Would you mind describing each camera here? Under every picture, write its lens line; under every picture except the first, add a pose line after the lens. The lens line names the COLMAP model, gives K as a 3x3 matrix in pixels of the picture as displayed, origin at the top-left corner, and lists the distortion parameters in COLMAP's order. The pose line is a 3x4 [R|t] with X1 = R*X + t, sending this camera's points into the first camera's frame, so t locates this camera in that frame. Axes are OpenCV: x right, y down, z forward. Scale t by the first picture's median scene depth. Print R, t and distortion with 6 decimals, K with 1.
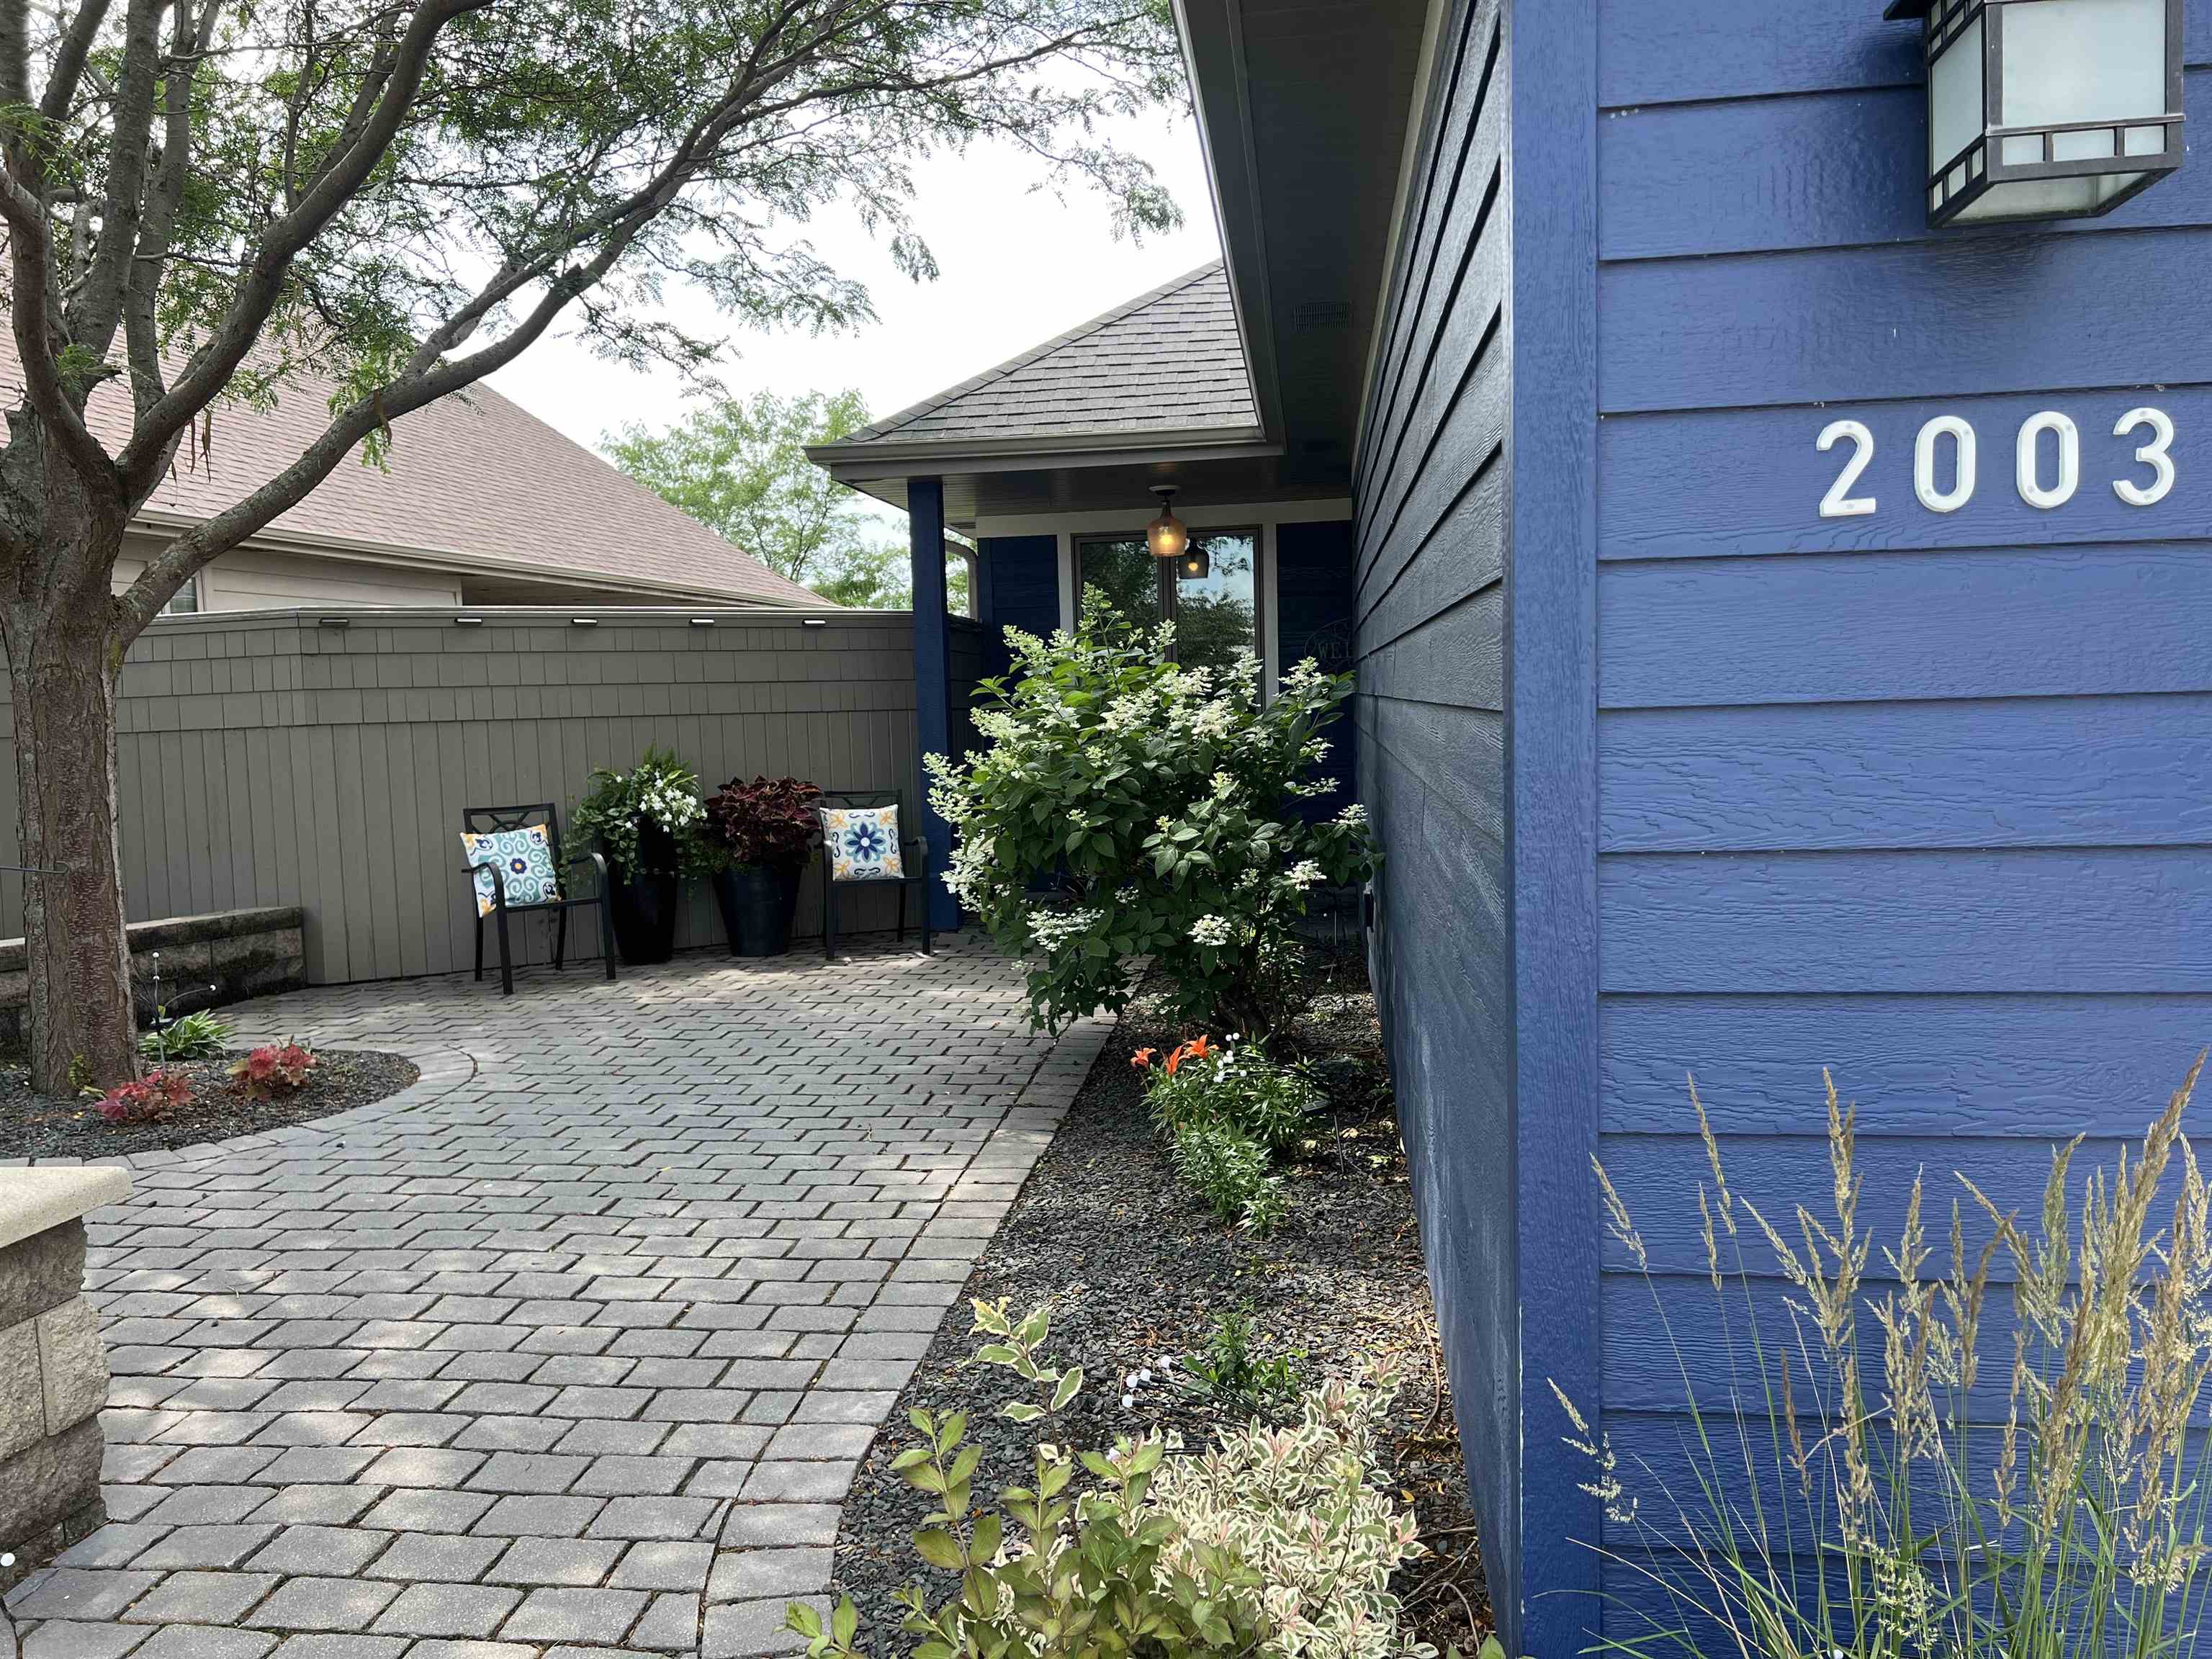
lens RADIAL K [[1667.8, 0, 1106.0], [0, 1667.8, 829.5], [0, 0, 1]] dist [0.074758, -0.088527]
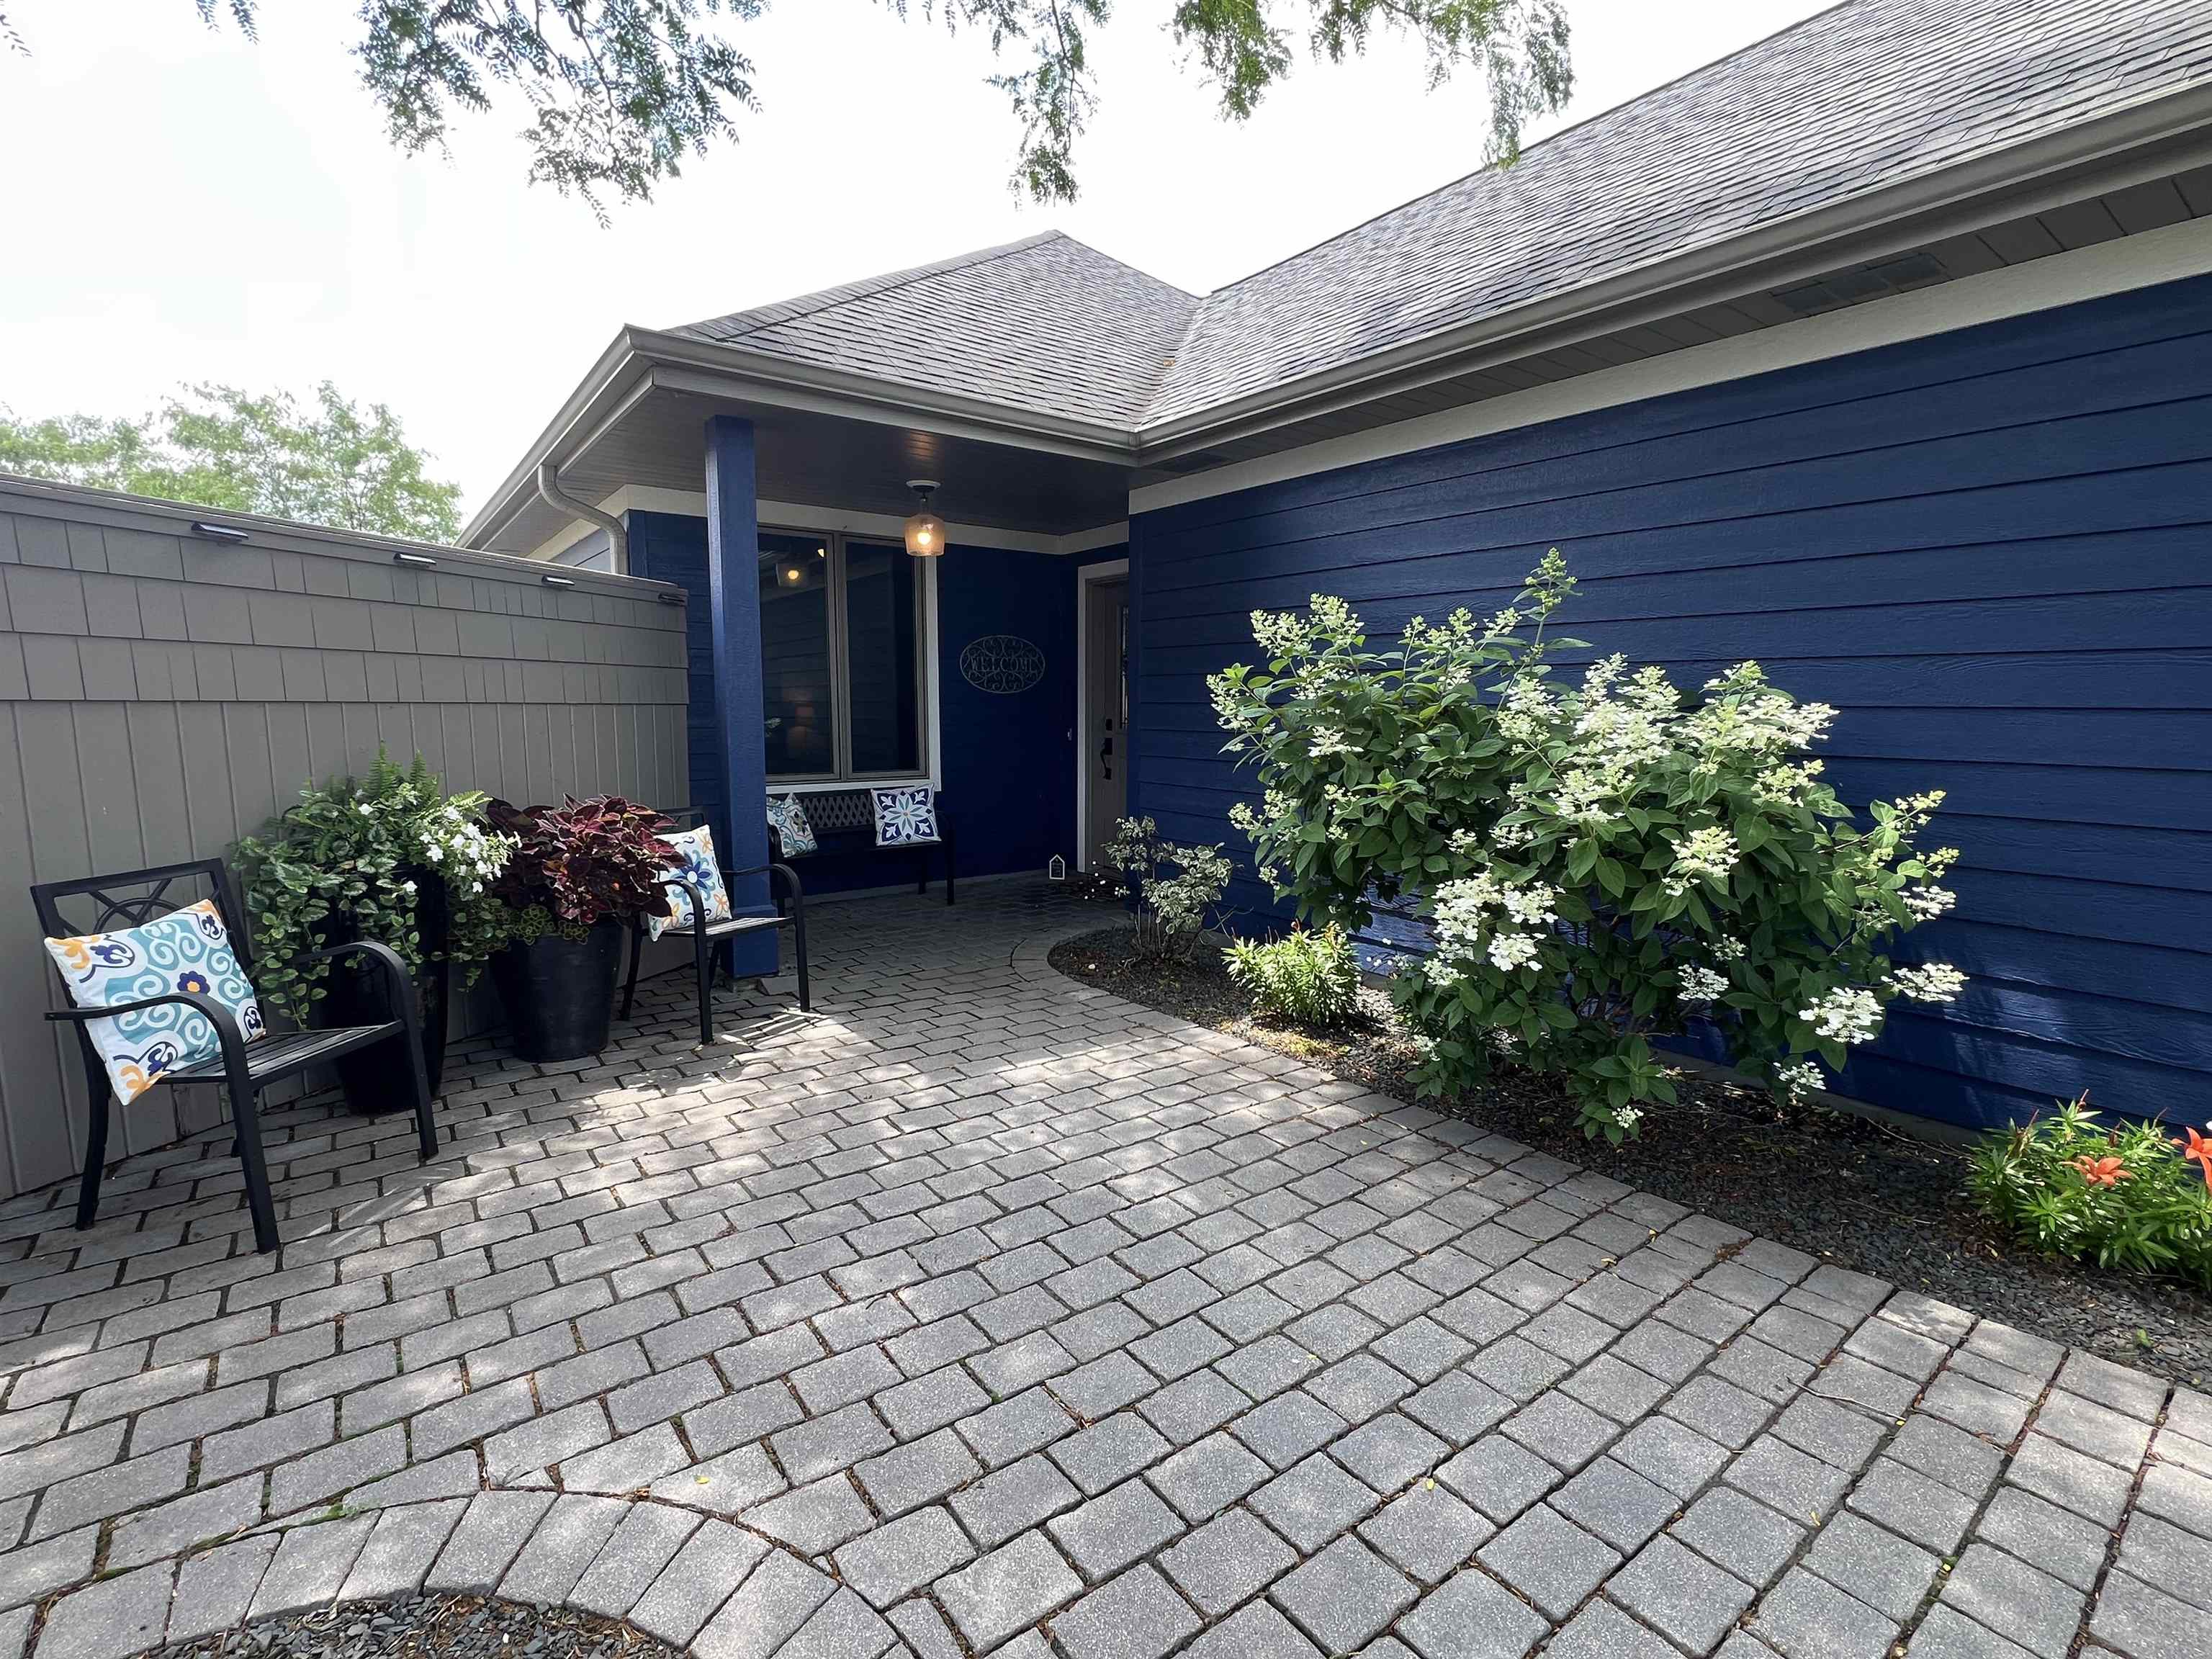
lens RADIAL K [[1029.8, 0, 1106.0], [0, 1029.8, 829.5], [0, 0, 1]] dist [0.000737, 0.000411]
pose [[0.717169, -0.052745, 0.694901, -0.365481], [0.031165, 0.998562, 0.043630, -0.031590], [-0.696202, -0.009634, 0.717781, 0.577896]]
